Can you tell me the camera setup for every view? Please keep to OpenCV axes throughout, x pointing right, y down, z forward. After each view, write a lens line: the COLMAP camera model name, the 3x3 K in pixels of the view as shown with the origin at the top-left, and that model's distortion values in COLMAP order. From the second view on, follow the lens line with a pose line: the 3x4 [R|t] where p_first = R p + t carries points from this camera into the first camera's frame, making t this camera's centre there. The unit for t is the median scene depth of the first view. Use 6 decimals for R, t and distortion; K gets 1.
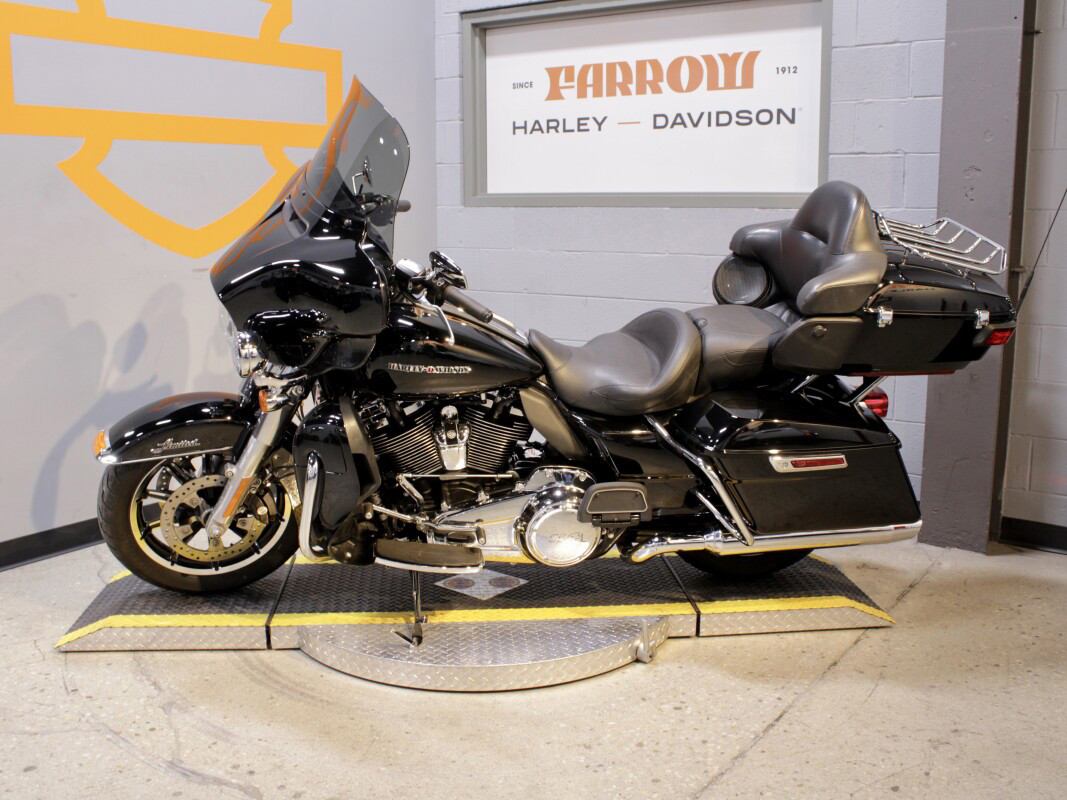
lens RADIAL K [[1096.2, 0, 533.5], [0, 1096.2, 400.0], [0, 0, 1]] dist [-0.152511, 0.142463]
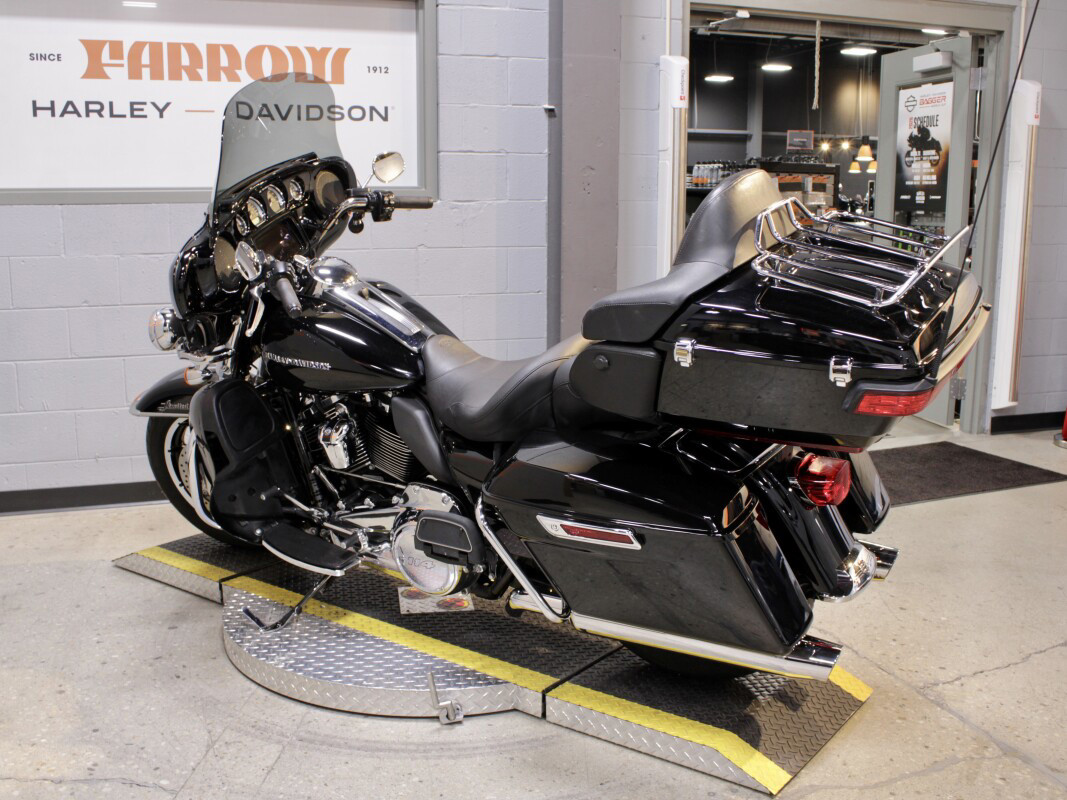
lens RADIAL K [[1096.2, 0, 533.5], [0, 1096.2, 400.0], [0, 0, 1]] dist [-0.152511, 0.142463]
pose [[0.574542, -0.145020, 0.805525, -0.652381], [0.138642, 0.987199, 0.078841, -0.058441], [-0.806648, 0.066382, 0.587293, 0.321851]]
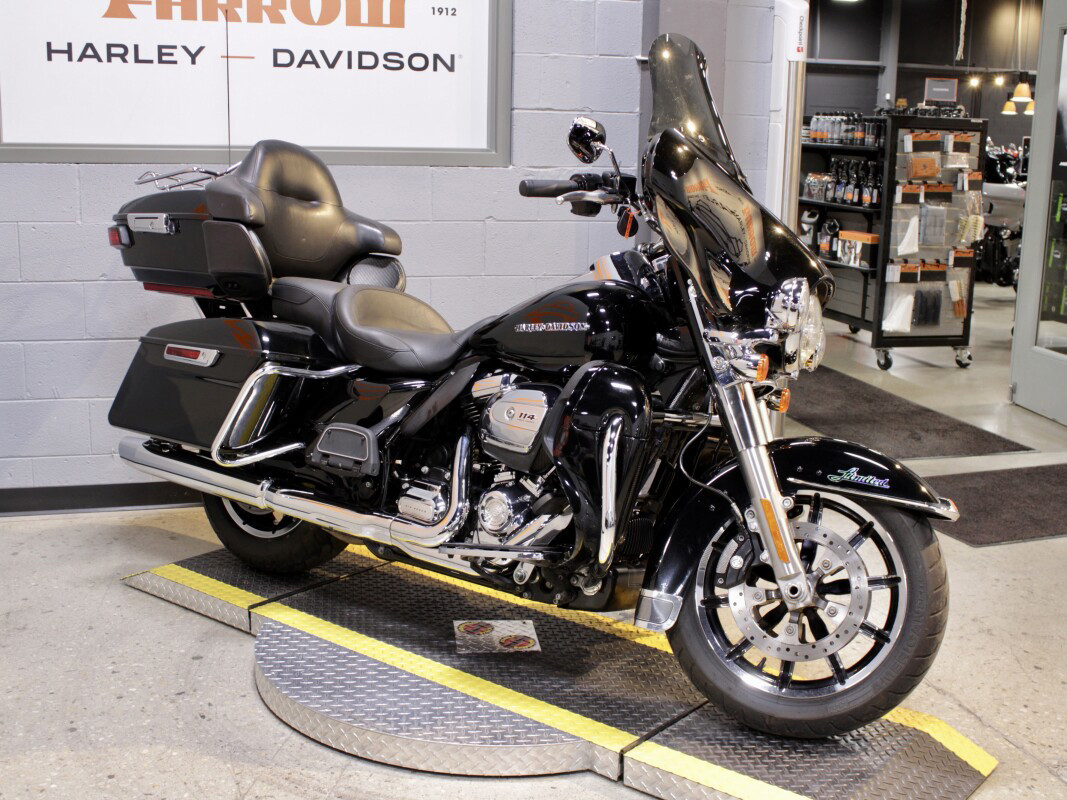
lens RADIAL K [[1293.1, 0, 537.6], [0, 1293.1, 403.1], [0, 0, 1]] dist [-0.105089, 0.099236]
pose [[0.624817, -0.146348, 0.766933, -0.669607], [0.114038, 0.988848, 0.095788, -0.087299], [-0.772398, 0.027610, 0.634538, 0.306299]]
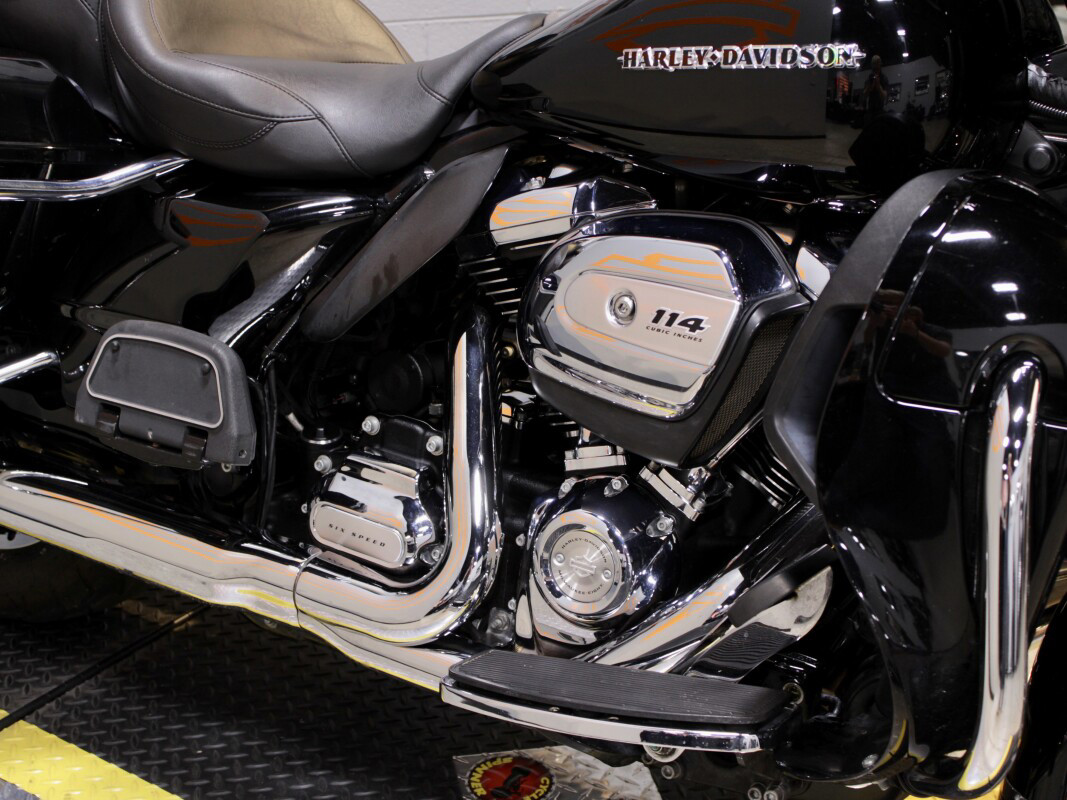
lens RADIAL K [[1631.1, 0, 533.5], [0, 1631.1, 400.0], [0, 0, 1]] dist [-0.050333, 0.068012]
pose [[0.563528, -0.325068, 0.759452, -0.357424], [0.143721, 0.943884, 0.297367, -0.096259], [-0.813499, -0.058425, 0.578624, 0.634090]]
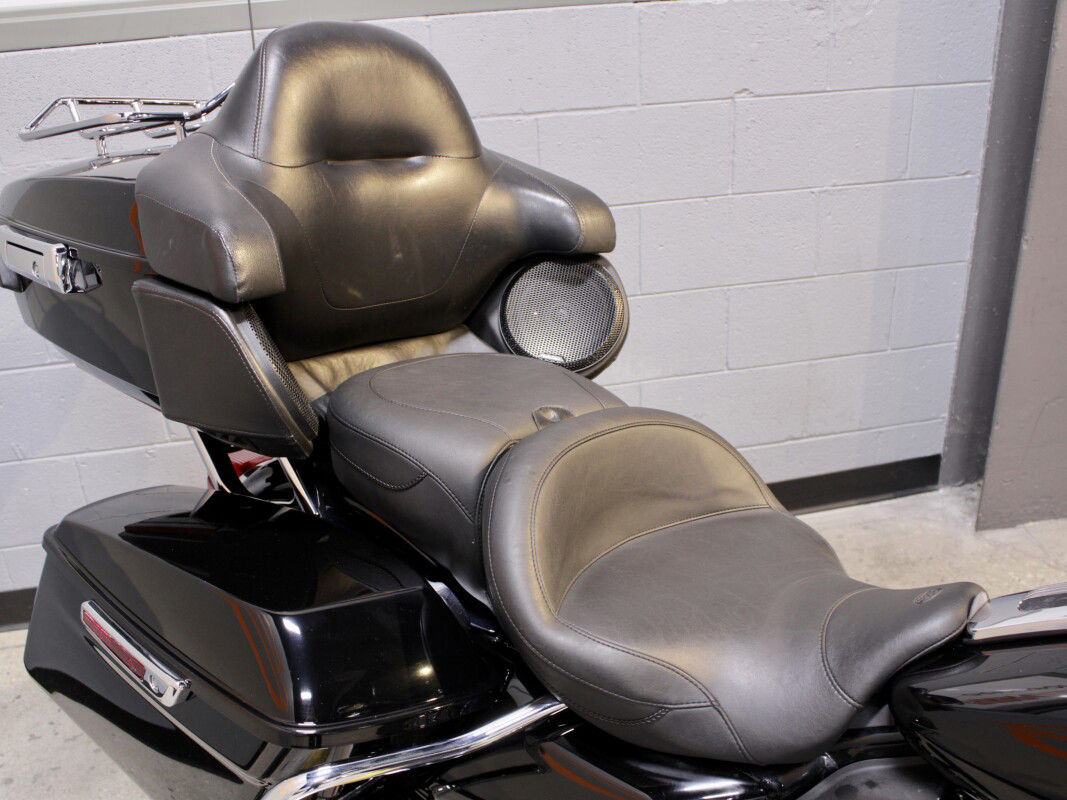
lens RADIAL K [[1097.1, 0, 536.2], [0, 1097.1, 403.5], [0, 0, 1]] dist [-0.155916, 0.156963]
pose [[0.688207, -0.353849, 0.633374, -0.213575], [0.166217, 0.926678, 0.337104, -0.208181], [-0.706218, -0.126720, 0.696562, 0.785364]]
